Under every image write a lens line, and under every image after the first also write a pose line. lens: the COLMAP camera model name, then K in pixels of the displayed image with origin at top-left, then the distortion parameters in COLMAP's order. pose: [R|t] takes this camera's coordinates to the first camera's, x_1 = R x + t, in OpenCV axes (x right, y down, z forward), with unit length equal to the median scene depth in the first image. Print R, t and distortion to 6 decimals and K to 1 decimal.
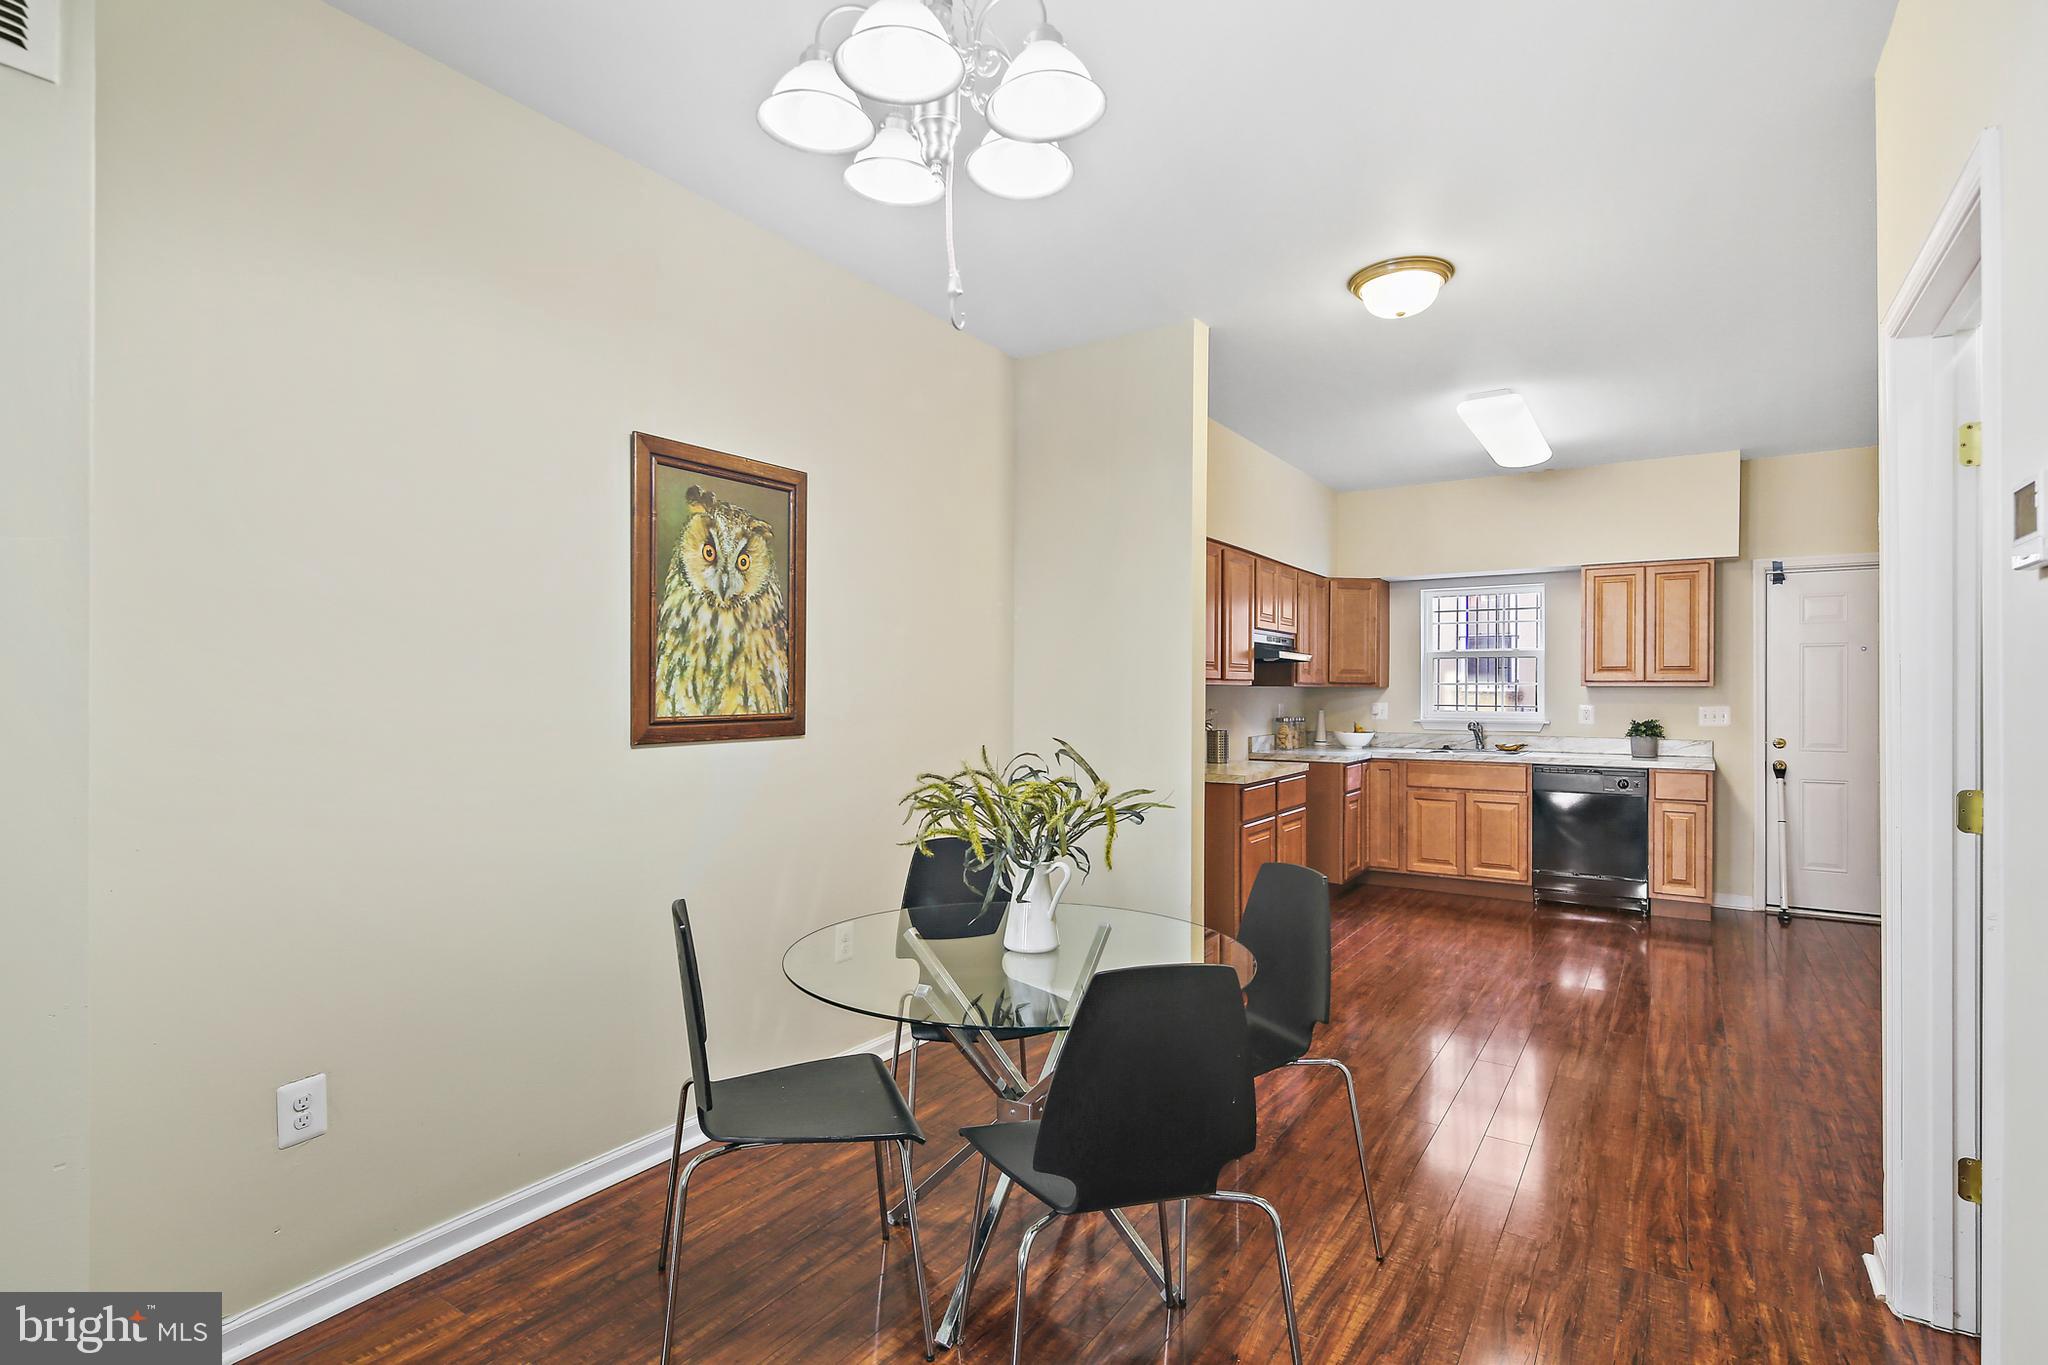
lens RADIAL K [[1009.0, 0, 1015.7], [0, 1009.0, 695.8], [0, 0, 1]] dist [0.007159, -0.005916]
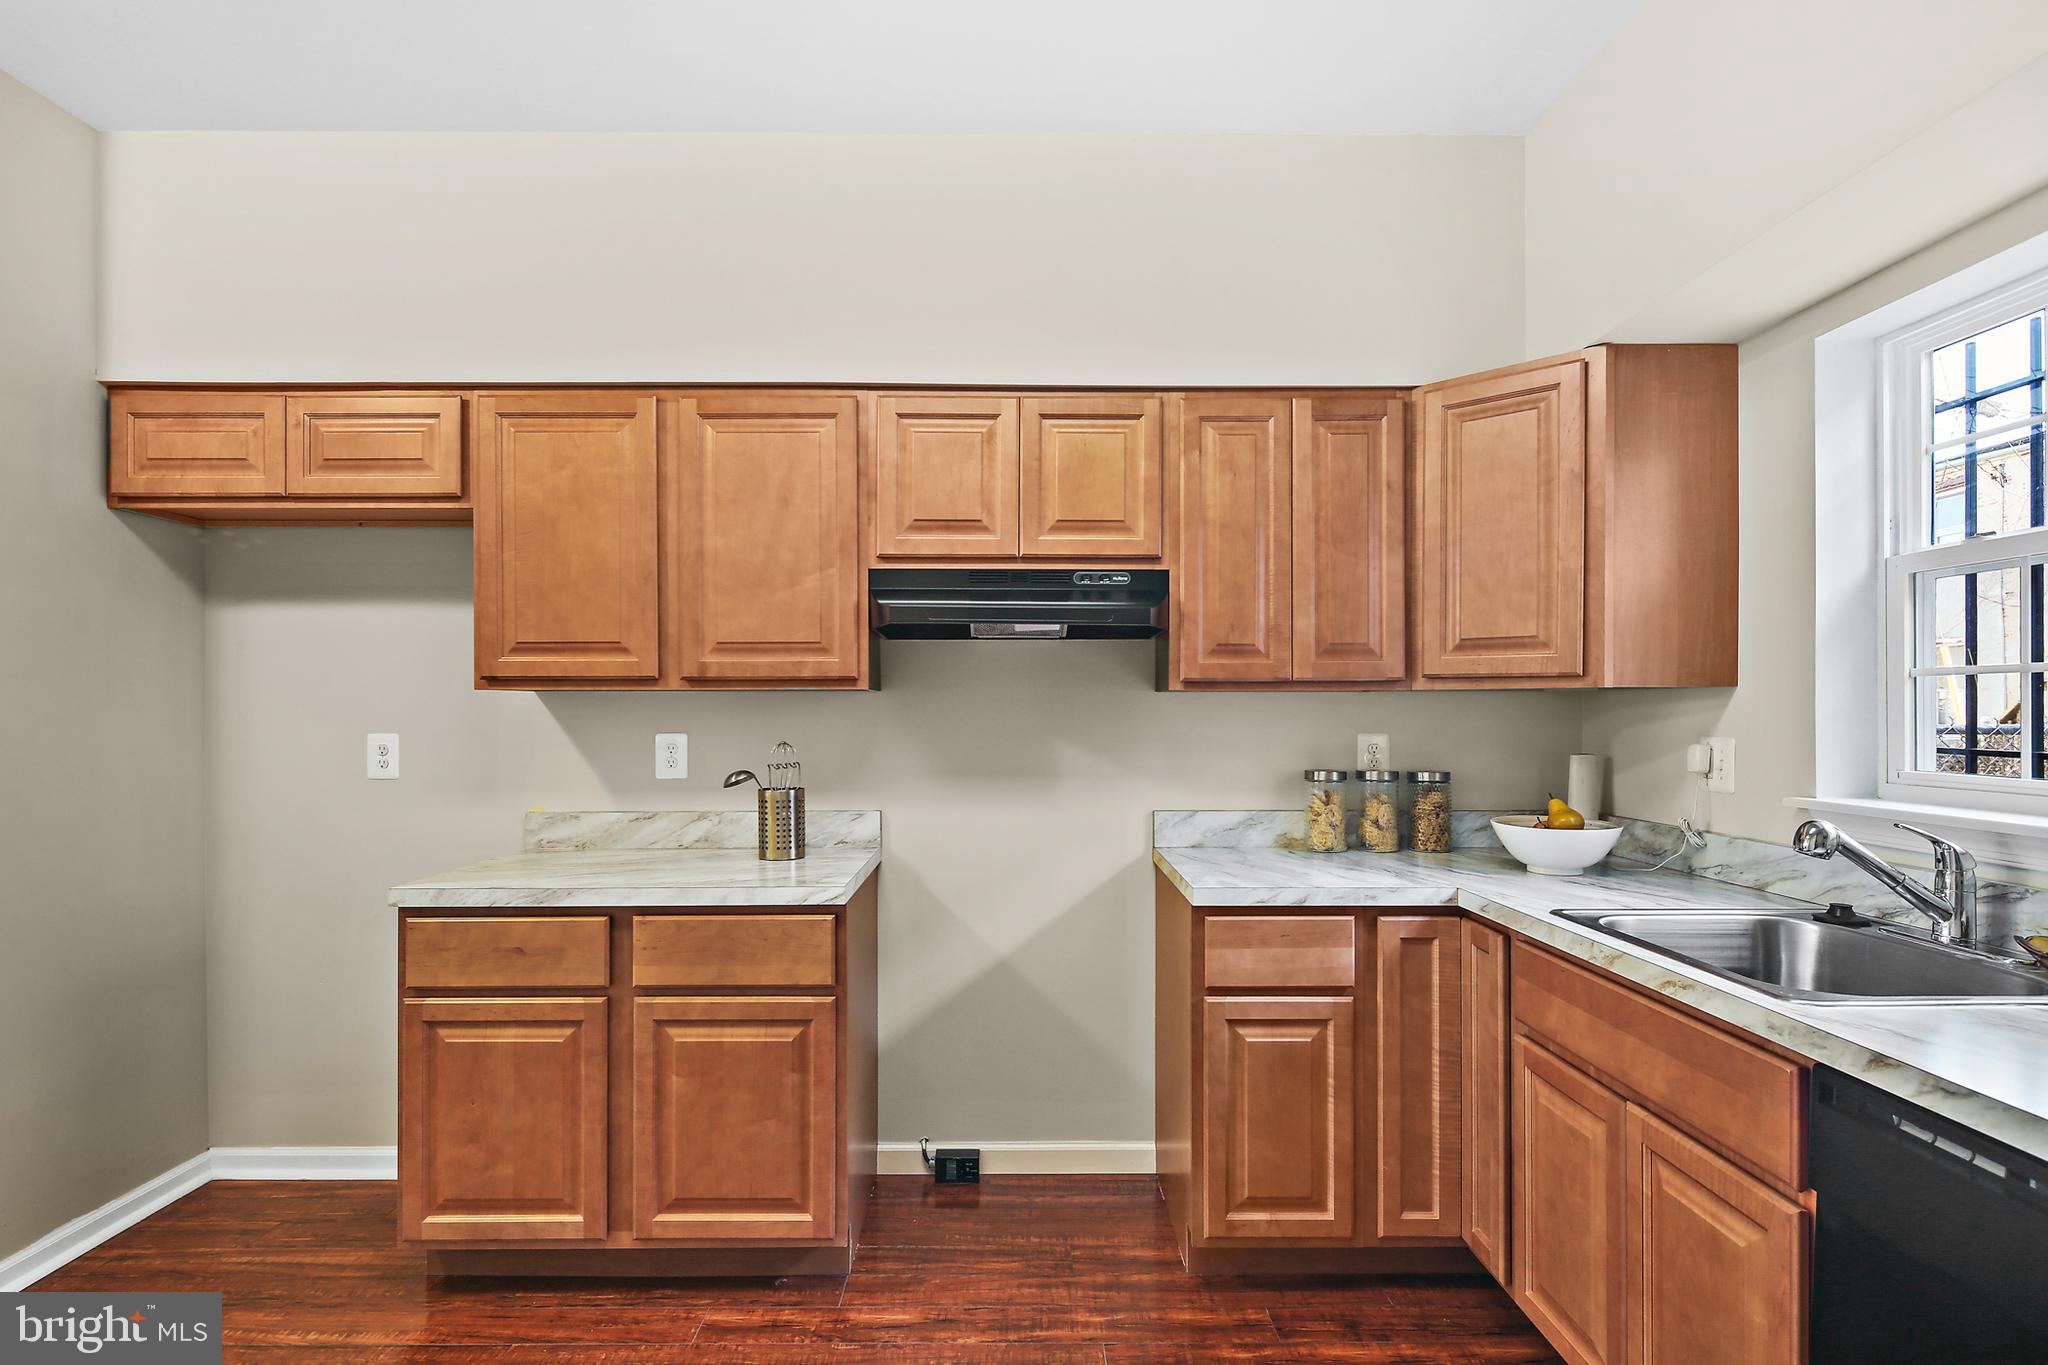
lens RADIAL K [[1009.0, 0, 1015.7], [0, 1009.0, 709.7], [0, 0, 1]] dist [0.007159, -0.005916]
pose [[0.554501, -0.001537, -0.832182, 0.606488], [-0.001531, 0.999995, -0.002867, -0.000670], [0.832182, 0.002864, 0.554496, 0.780202]]
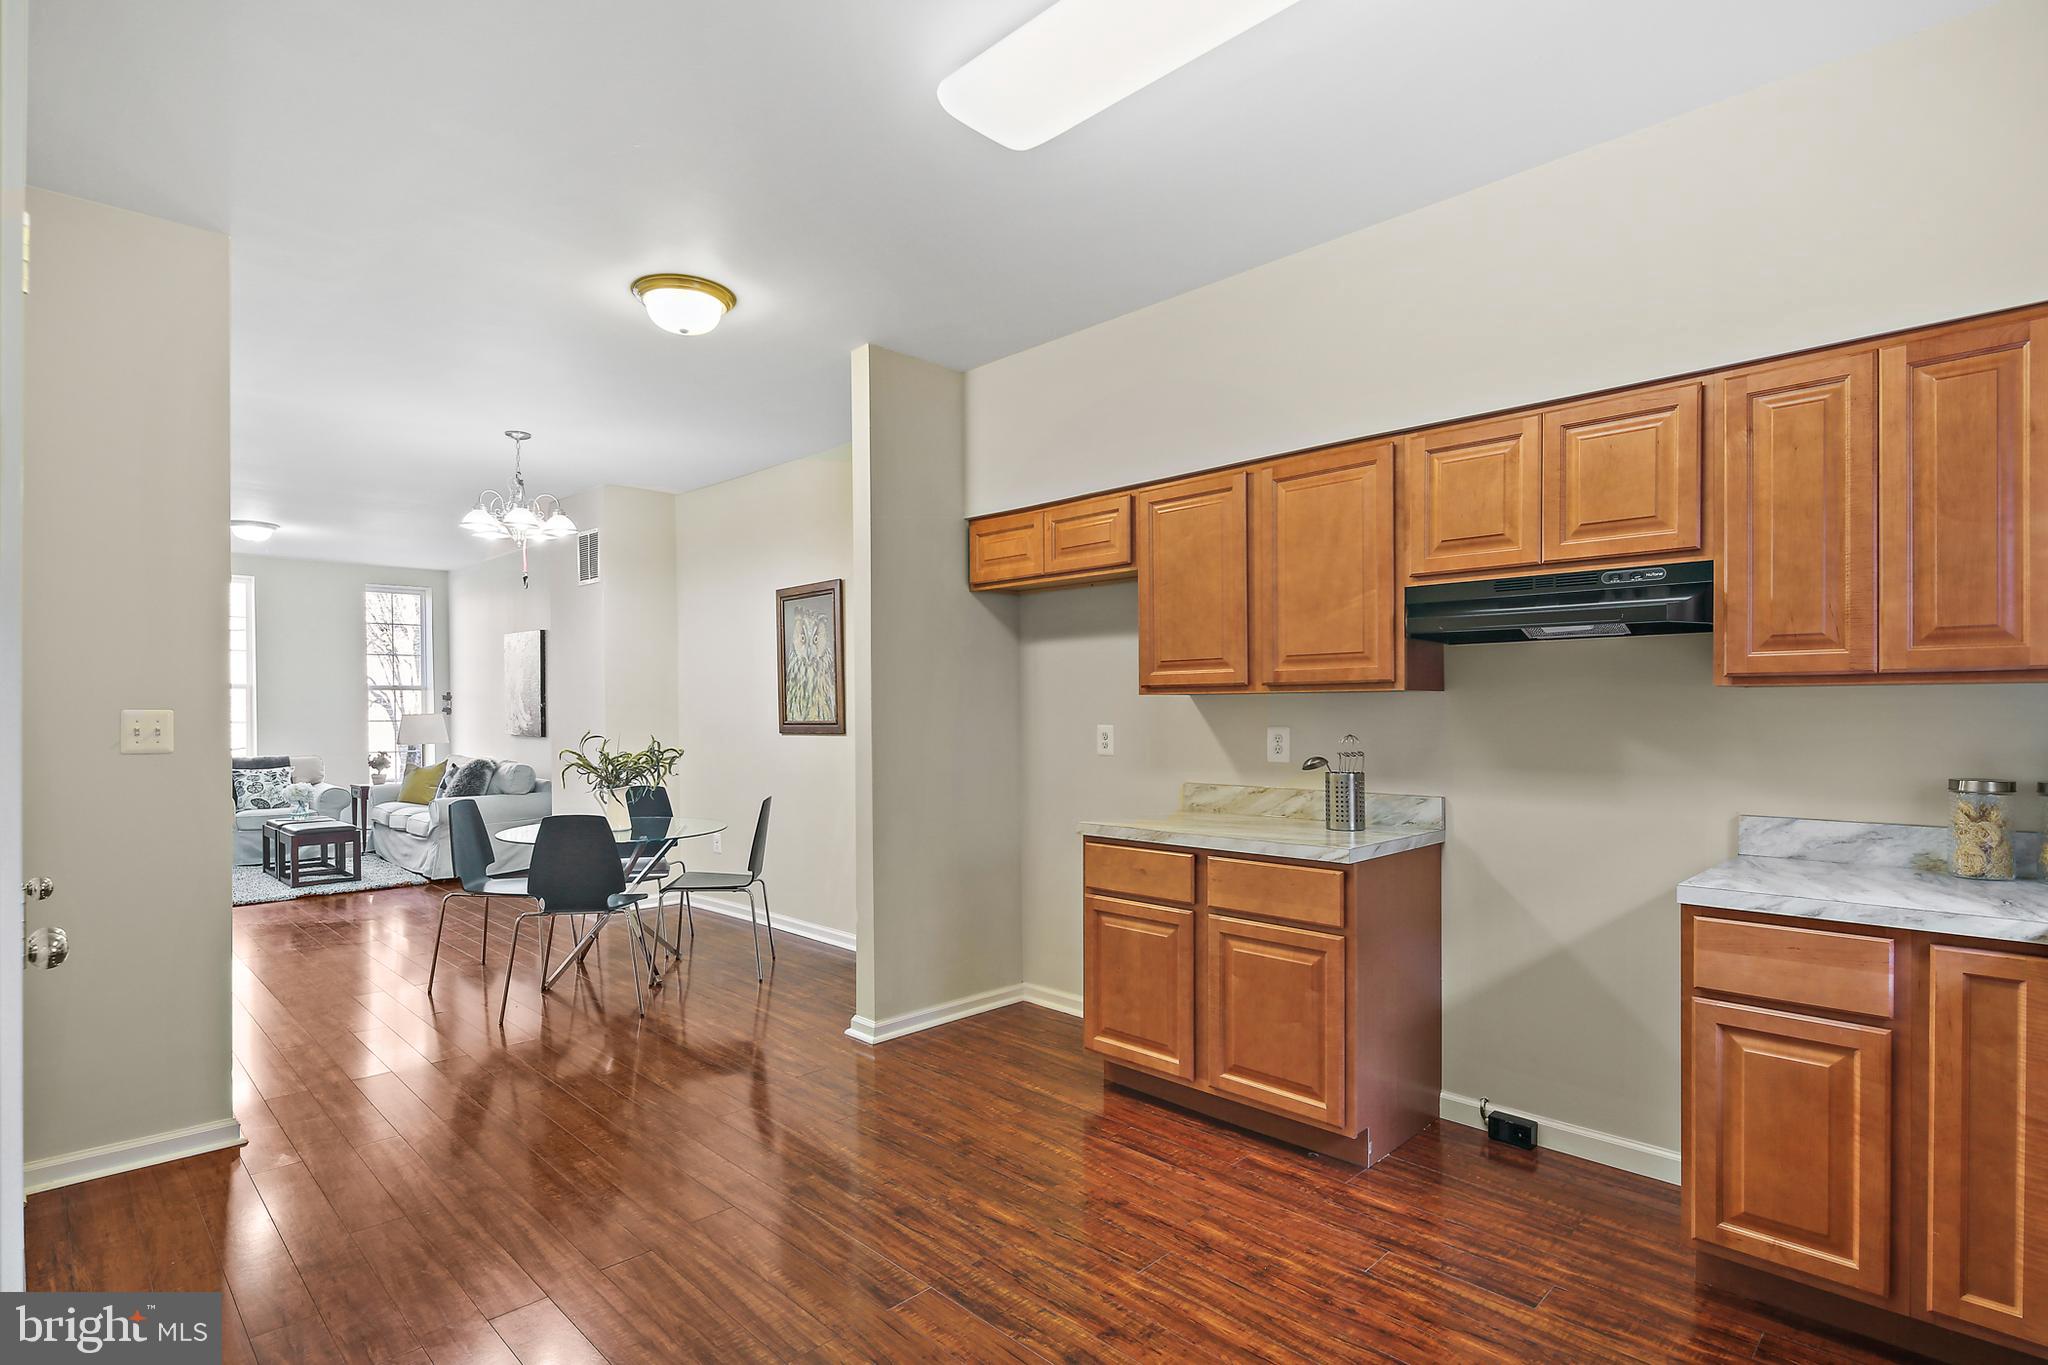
lens RADIAL K [[1009.0, 0, 1009.3], [0, 1009.0, 725.6], [0, 0, 1]] dist [0.007159, -0.005916]
pose [[-0.208753, 0.014414, -0.977862, 0.743651], [-0.000338, 0.999890, 0.014810, -0.000268], [0.977968, 0.003422, -0.208725, 0.875297]]
